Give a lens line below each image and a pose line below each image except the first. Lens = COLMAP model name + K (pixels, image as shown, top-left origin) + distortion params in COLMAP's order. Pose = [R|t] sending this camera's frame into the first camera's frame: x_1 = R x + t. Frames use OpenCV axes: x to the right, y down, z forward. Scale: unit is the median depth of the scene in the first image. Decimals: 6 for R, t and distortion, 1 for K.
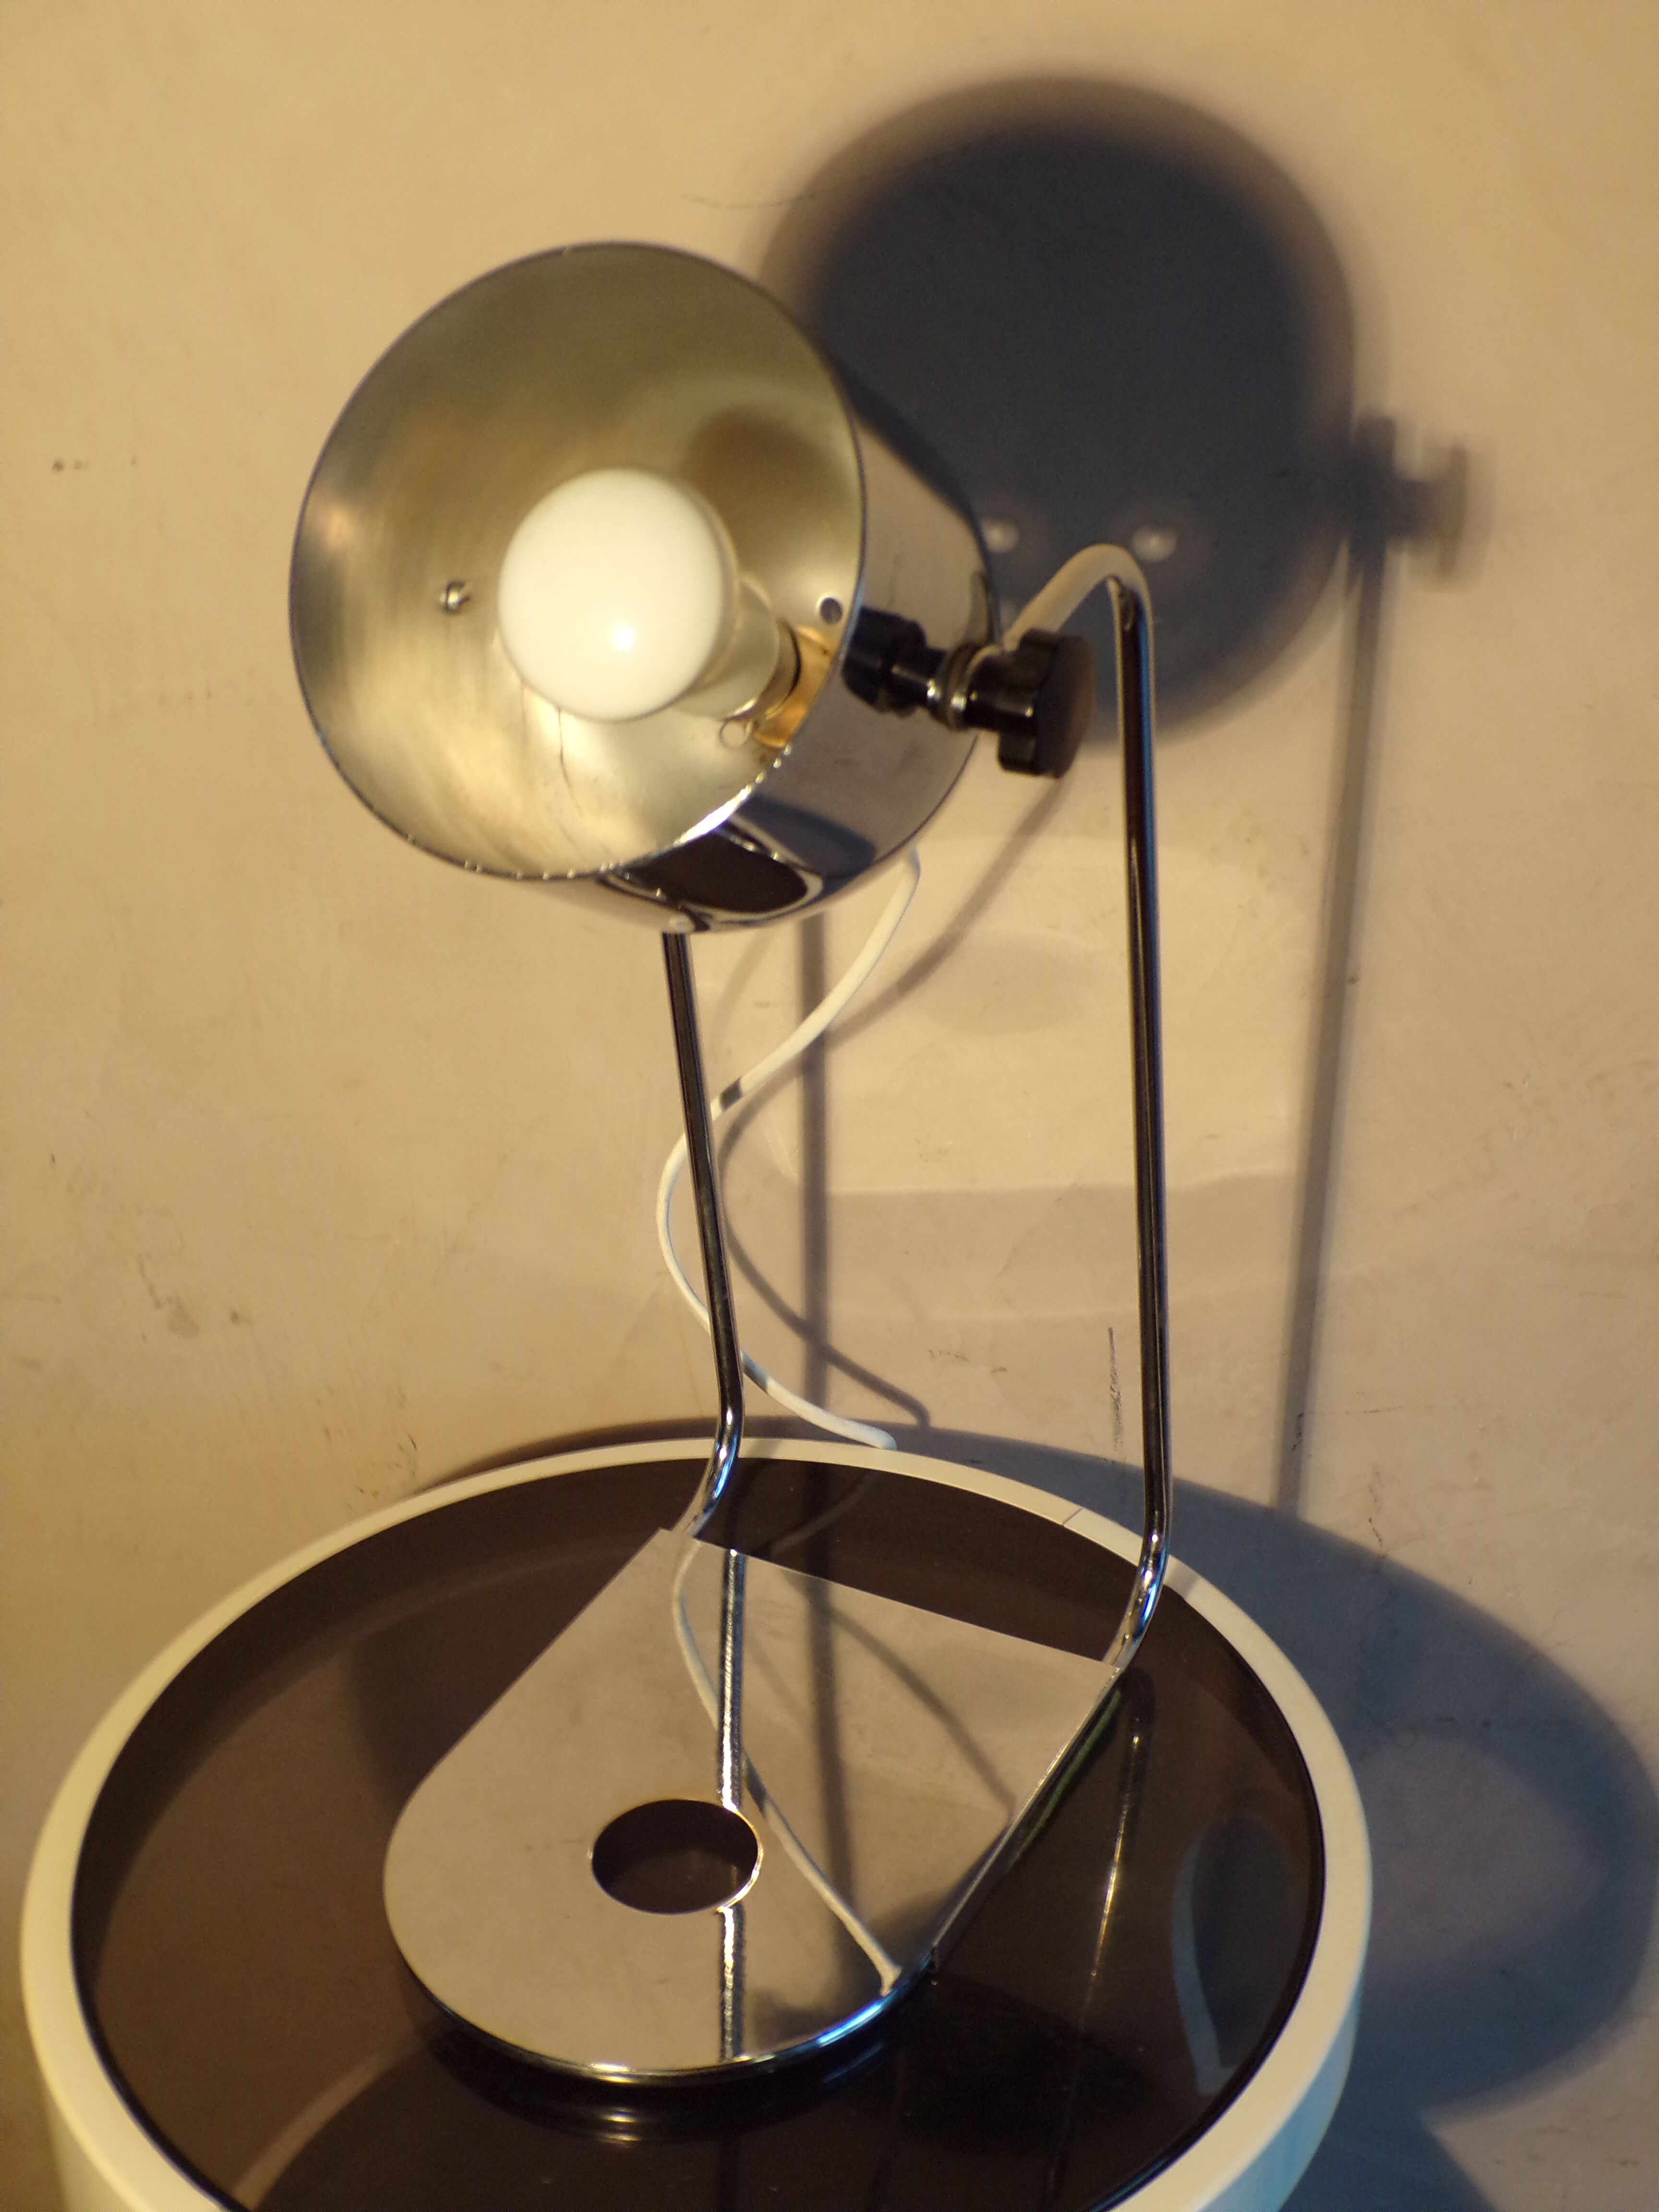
lens RADIAL K [[3063.3, 0, 821.5], [0, 3063.3, 1156.5], [0, 0, 1]] dist [-0.011921, 0.105312]
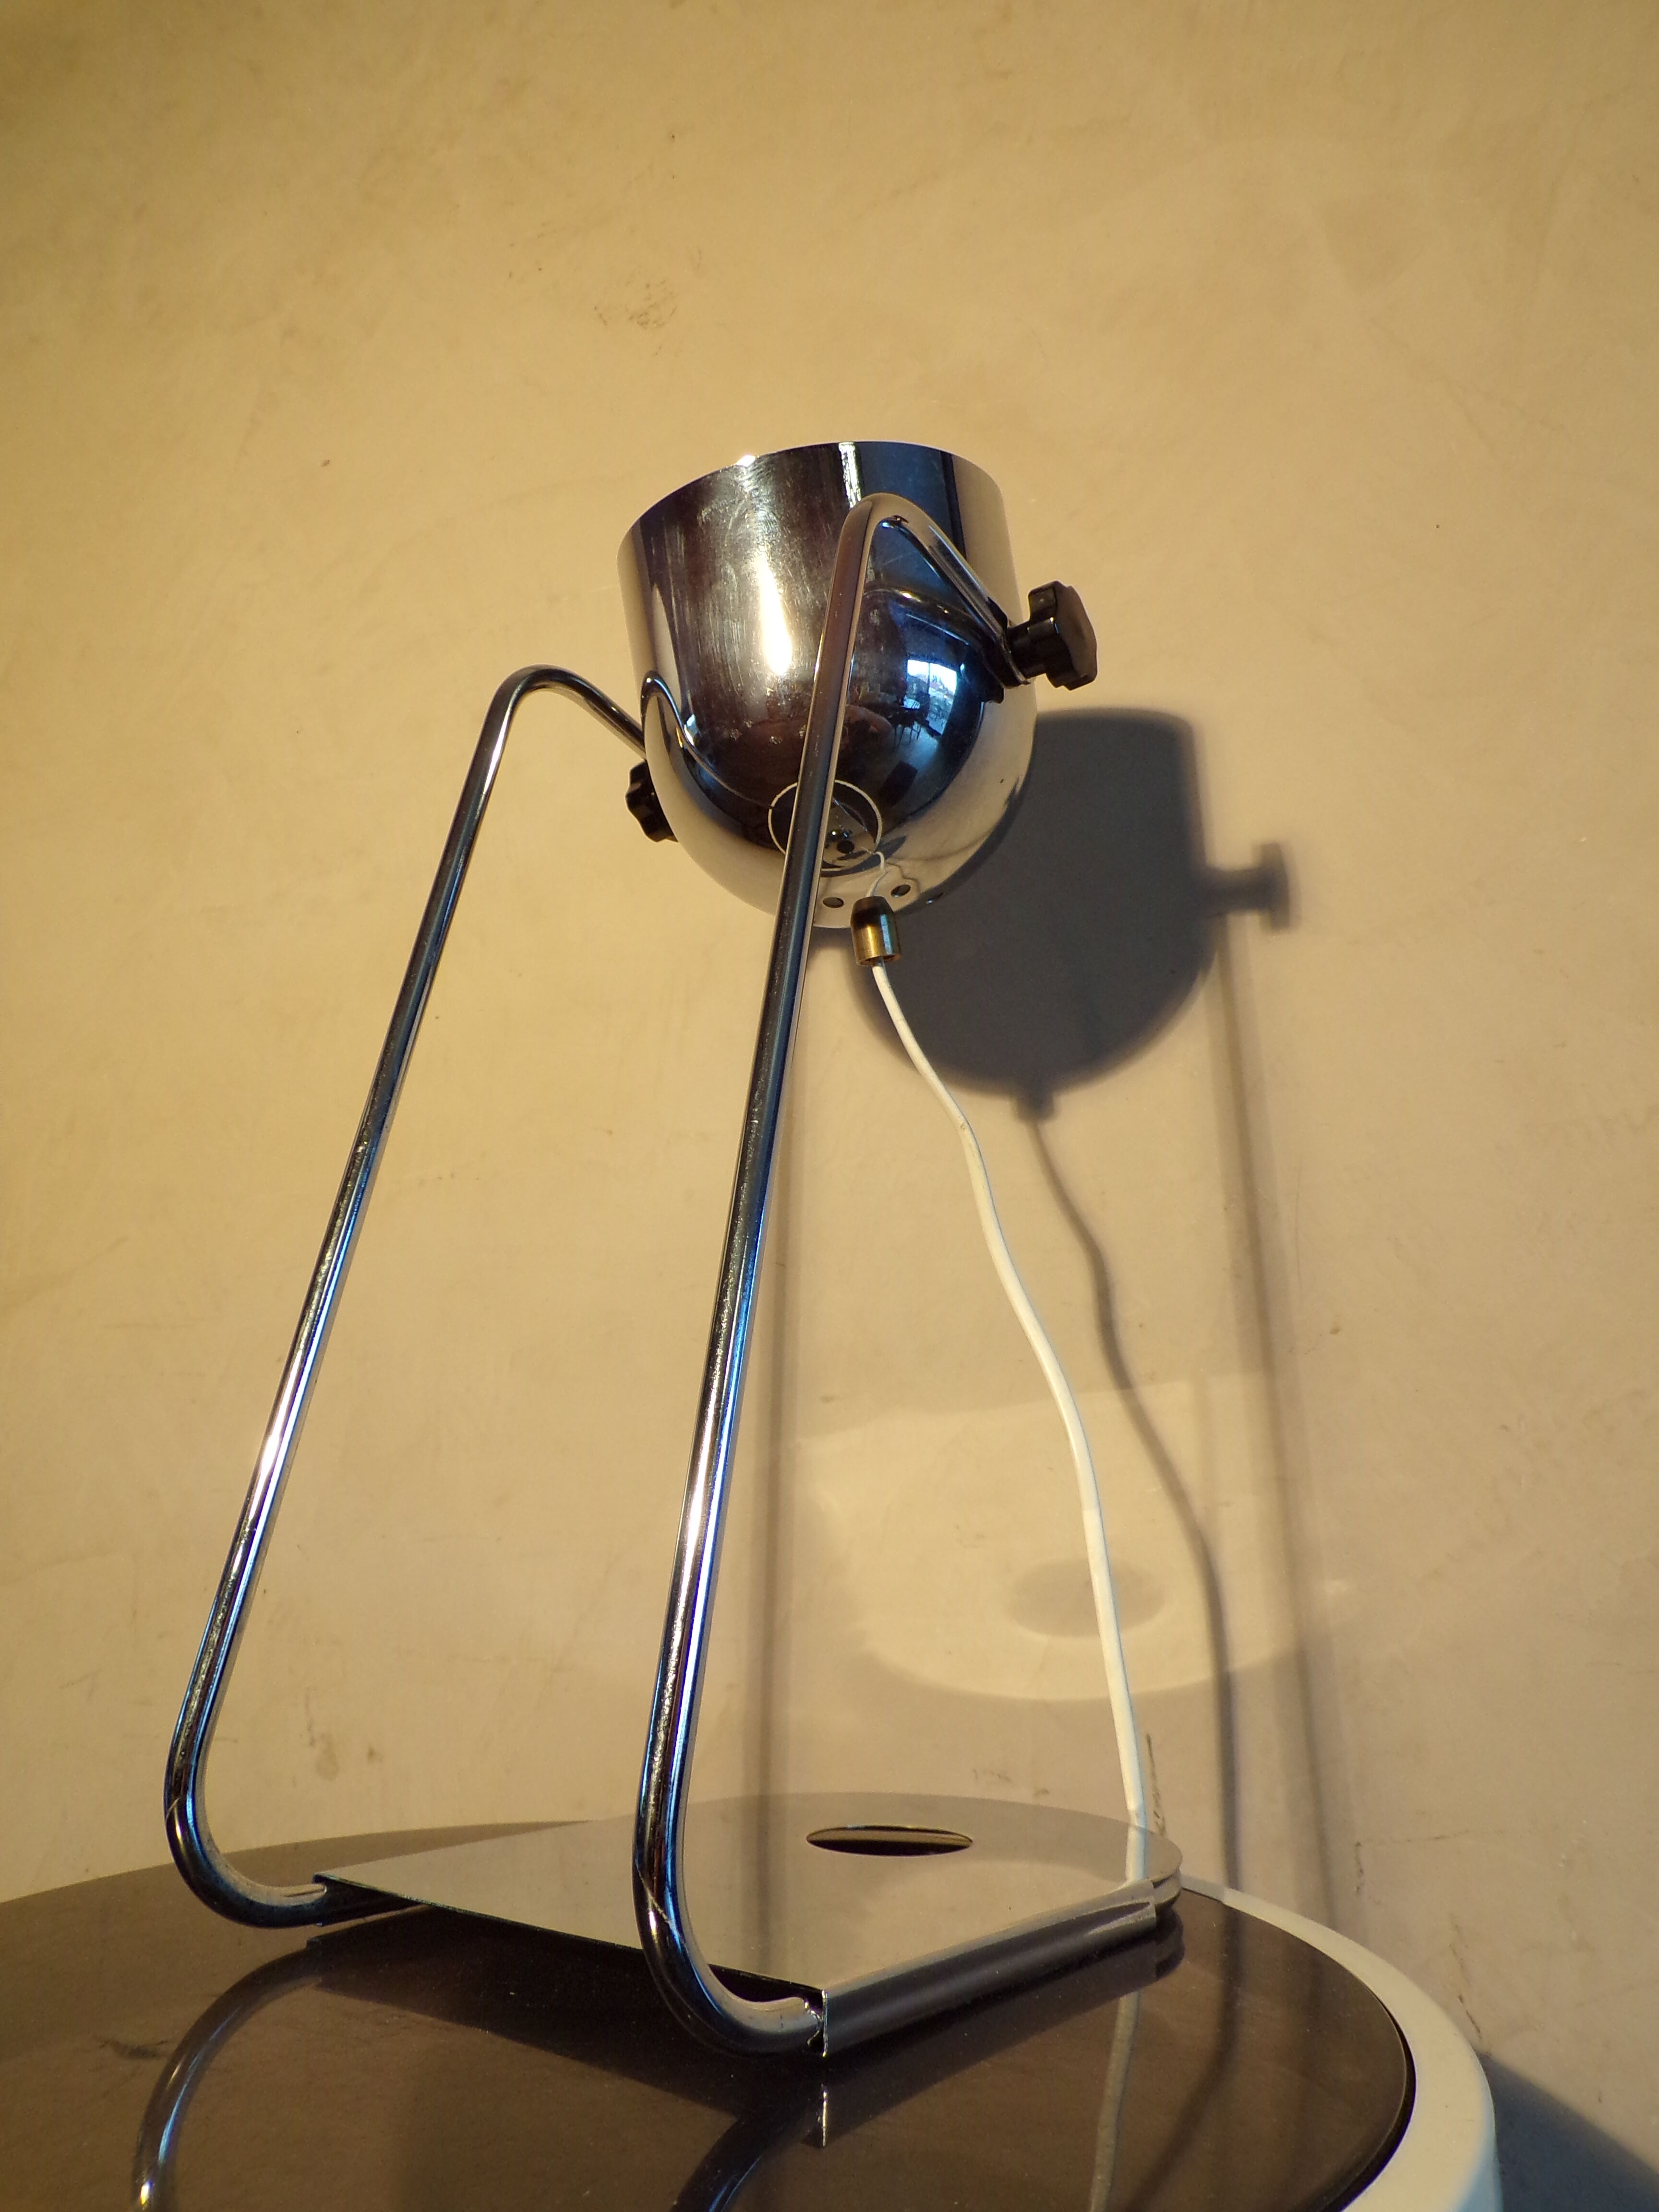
lens RADIAL K [[1496.8, 0, 829.5], [0, 1496.8, 1106.0], [0, 0, 1]] dist [0.001456, 0.015237]
pose [[0.985587, -0.021139, -0.167845, 0.081197], [-0.102742, 0.713435, -0.693148, 0.273100], [0.134399, 0.700403, 0.700980, 0.512832]]
